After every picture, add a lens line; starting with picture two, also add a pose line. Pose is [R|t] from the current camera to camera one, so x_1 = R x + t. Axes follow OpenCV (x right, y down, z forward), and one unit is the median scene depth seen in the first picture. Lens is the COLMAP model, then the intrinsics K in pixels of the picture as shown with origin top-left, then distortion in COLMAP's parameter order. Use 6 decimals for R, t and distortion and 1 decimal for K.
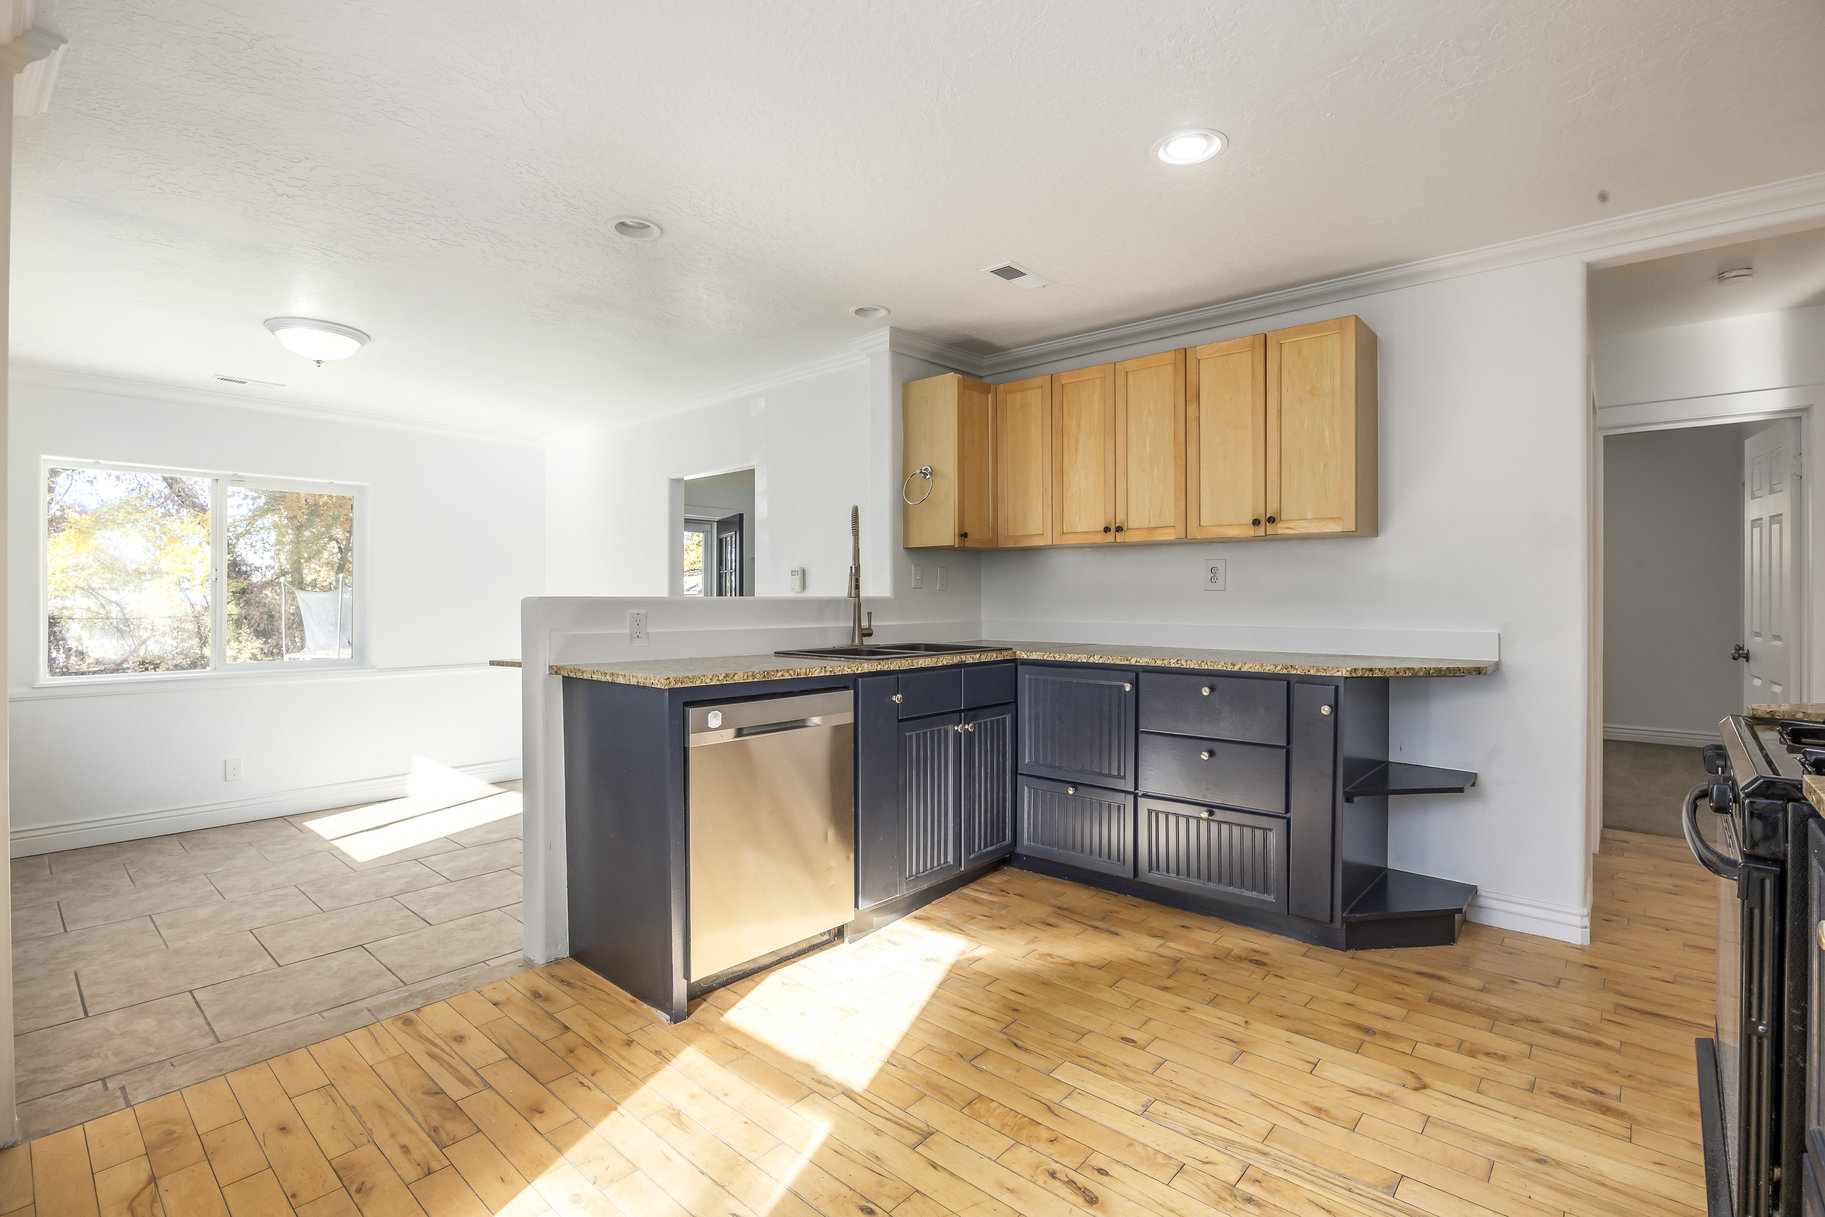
lens RADIAL K [[847.1, 0, 947.8], [0, 847.1, 603.9], [0, 0, 1]] dist [-0.015441, 0.002065]
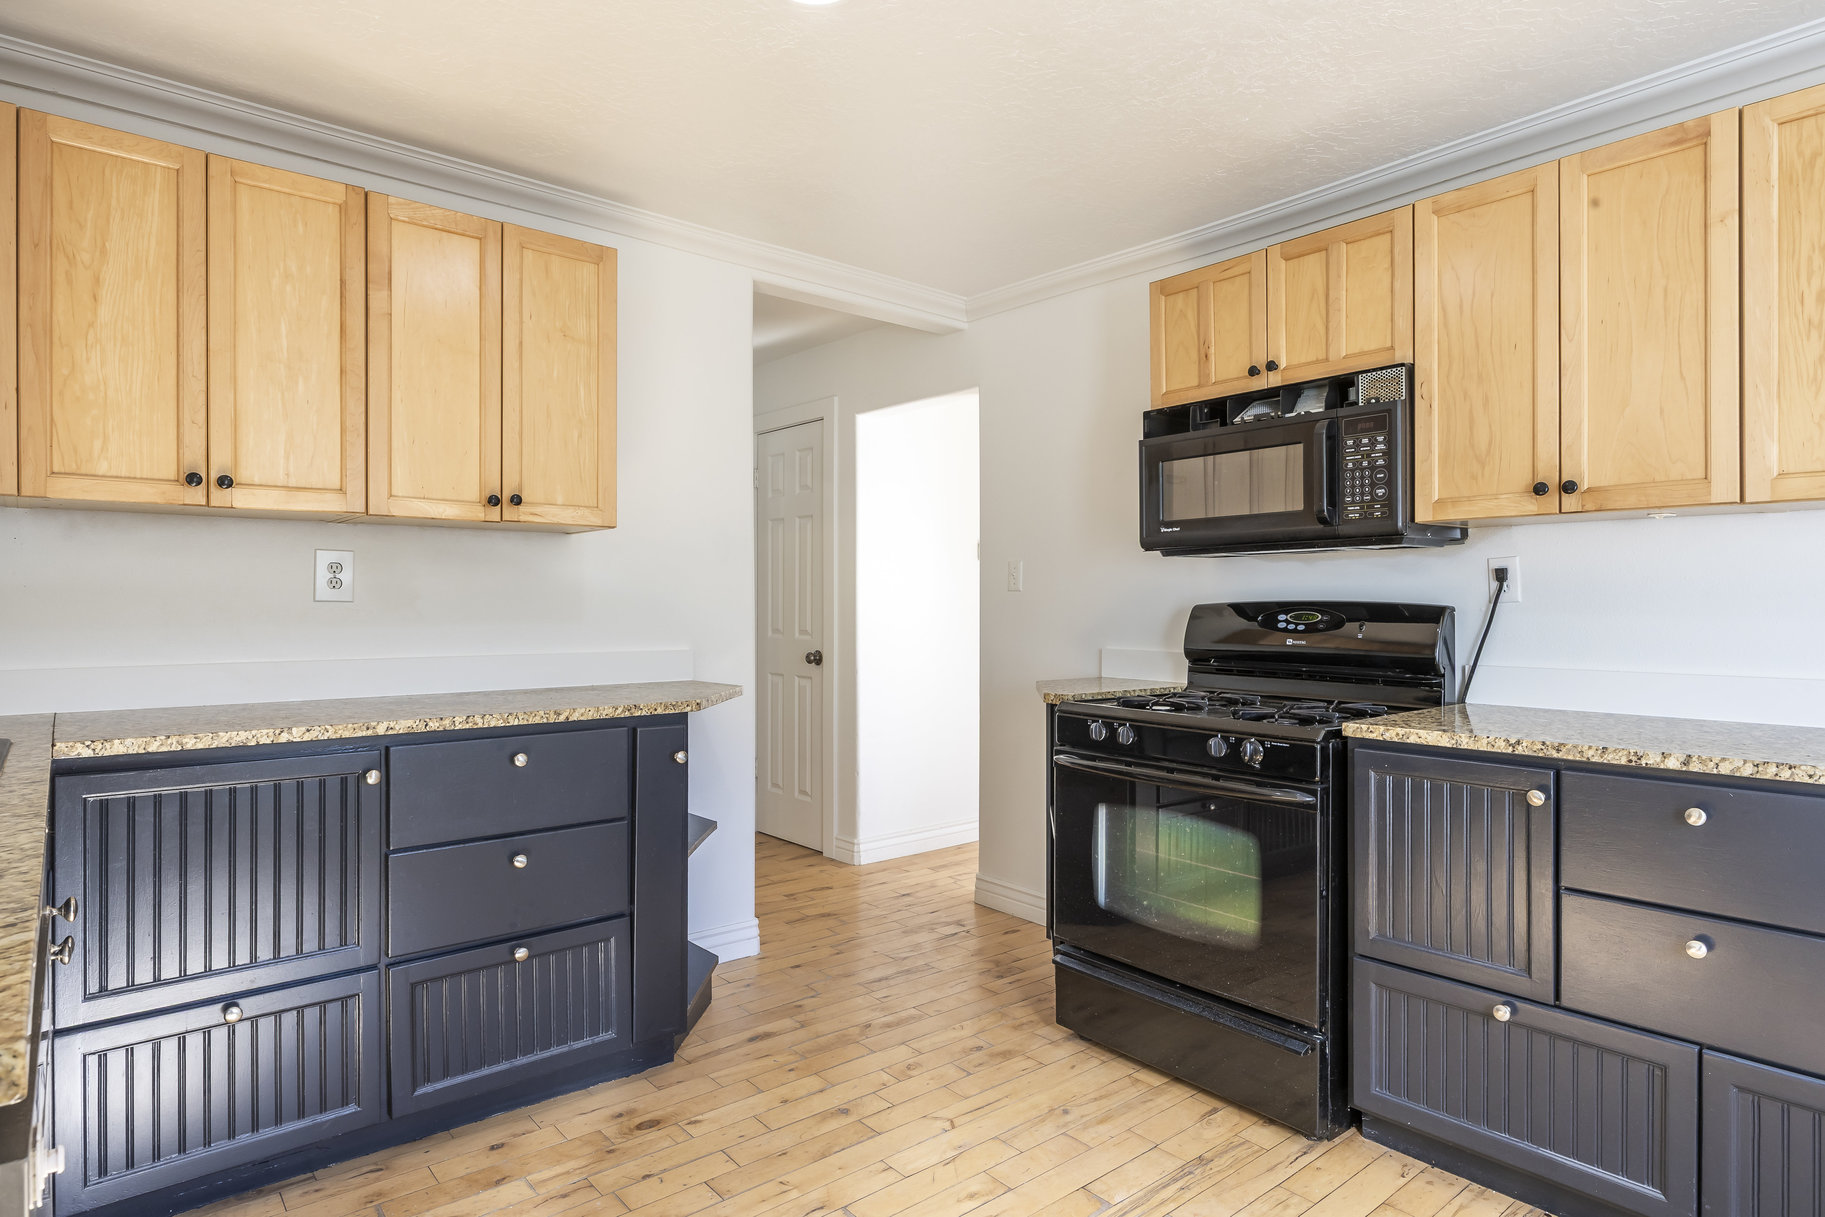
lens RADIAL K [[1028.4, 0, 913.5], [0, 1028.4, 602.5], [0, 0, 1]] dist [0.001514, 0.000676]
pose [[0.167988, 0.001148, 0.985788, -0.403496], [0.007365, 0.999970, -0.002420, -0.011558], [-0.985762, 0.007666, 0.167974, 0.559072]]
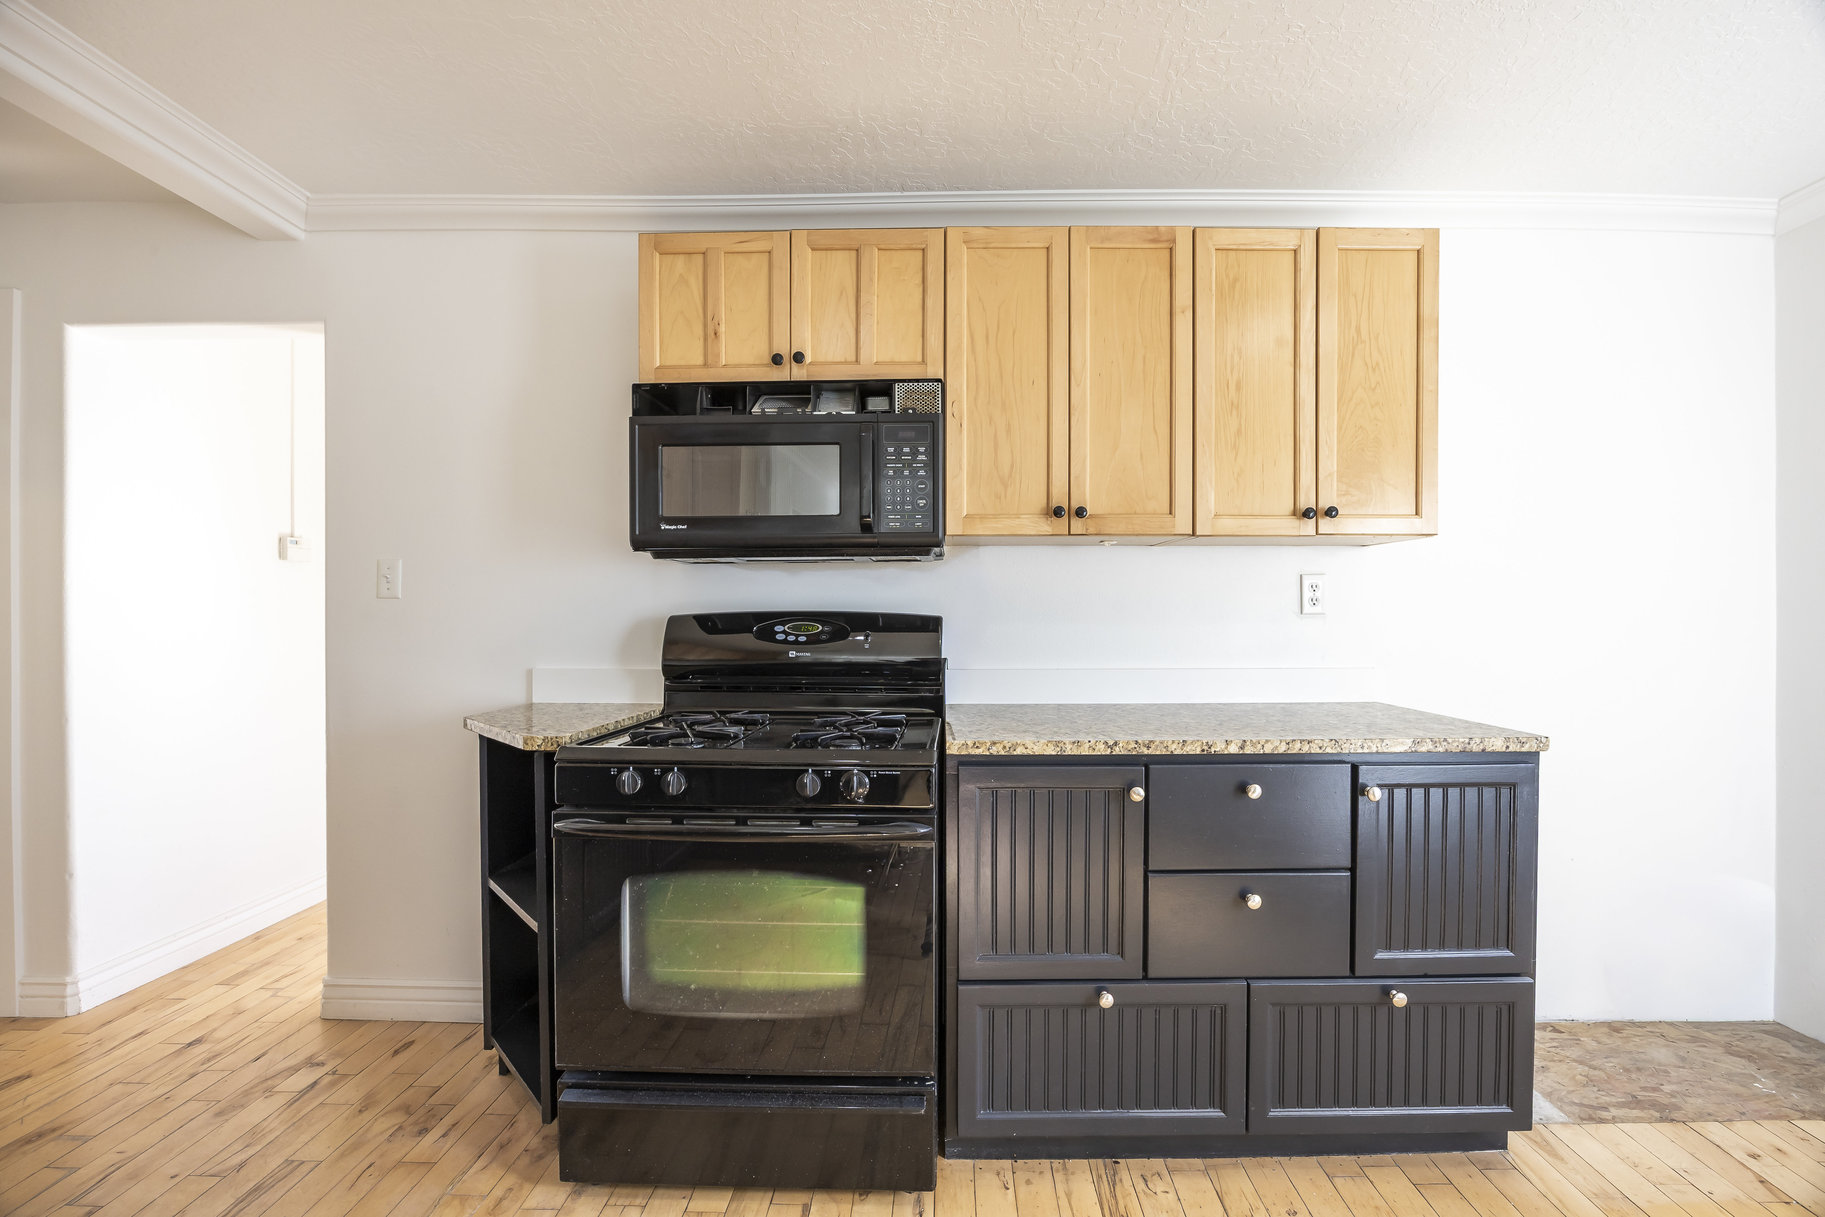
lens RADIAL K [[779.6, 0, 919.3], [0, 779.6, 617.9], [0, 0, 1]] dist [-0.021924, 0.002128]
pose [[-0.638465, -0.001725, 0.769649, 0.009492], [0.007234, 0.999940, 0.008241, -0.011727], [-0.769617, 0.010829, -0.638414, 0.738959]]
